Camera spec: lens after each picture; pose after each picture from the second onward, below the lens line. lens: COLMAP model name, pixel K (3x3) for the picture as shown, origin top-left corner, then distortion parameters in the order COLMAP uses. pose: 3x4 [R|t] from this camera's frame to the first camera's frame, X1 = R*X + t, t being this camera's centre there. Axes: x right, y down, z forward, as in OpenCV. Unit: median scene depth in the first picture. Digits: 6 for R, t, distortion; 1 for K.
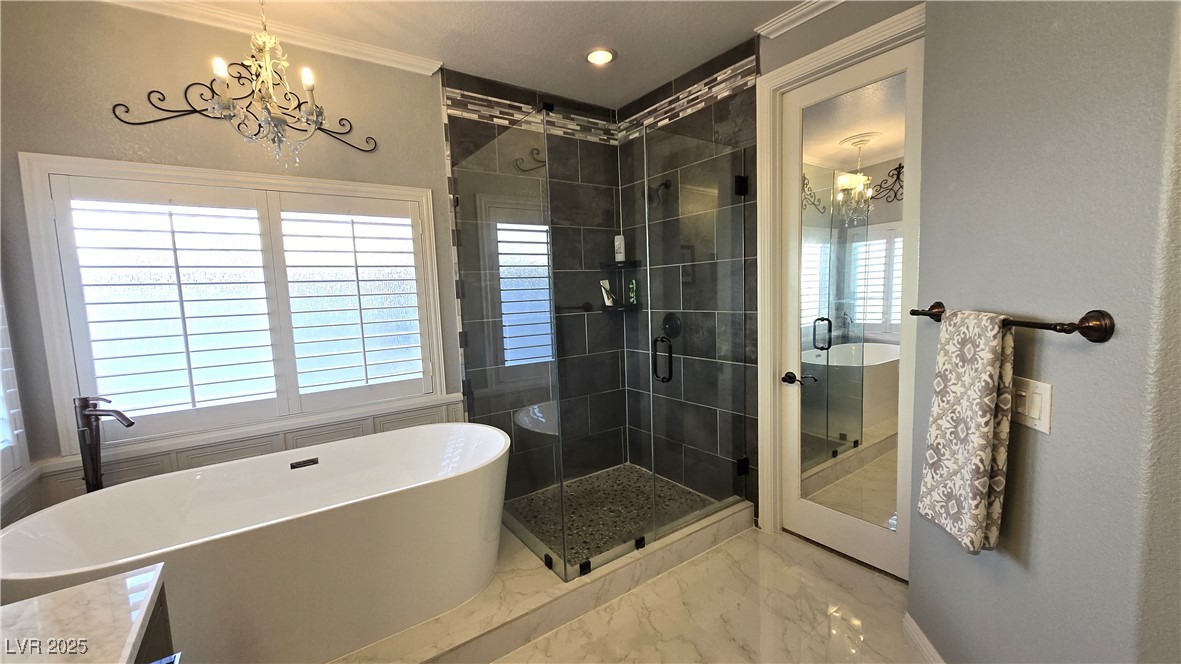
lens RADIAL K [[453.5, 0, 590.5], [0, 453.5, 332.0], [0, 0, 1]] dist [0.002045, 0.000049]
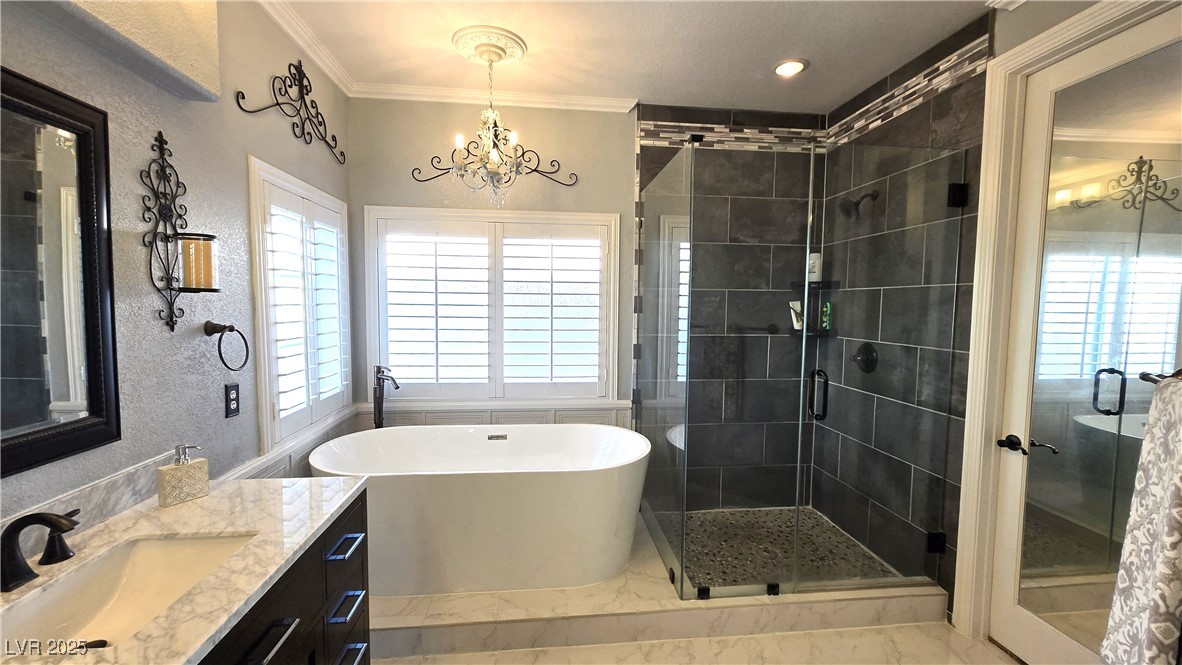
lens RADIAL K [[464.5, 0, 591.0], [0, 464.5, 332.5], [0, 0, 1]] dist [-0.001794, 0.000365]
pose [[0.879405, 0.076974, -0.469811, 0.155085], [-0.087942, 0.996125, -0.001407, -0.018634], [0.467882, 0.042553, 0.882766, -0.027174]]
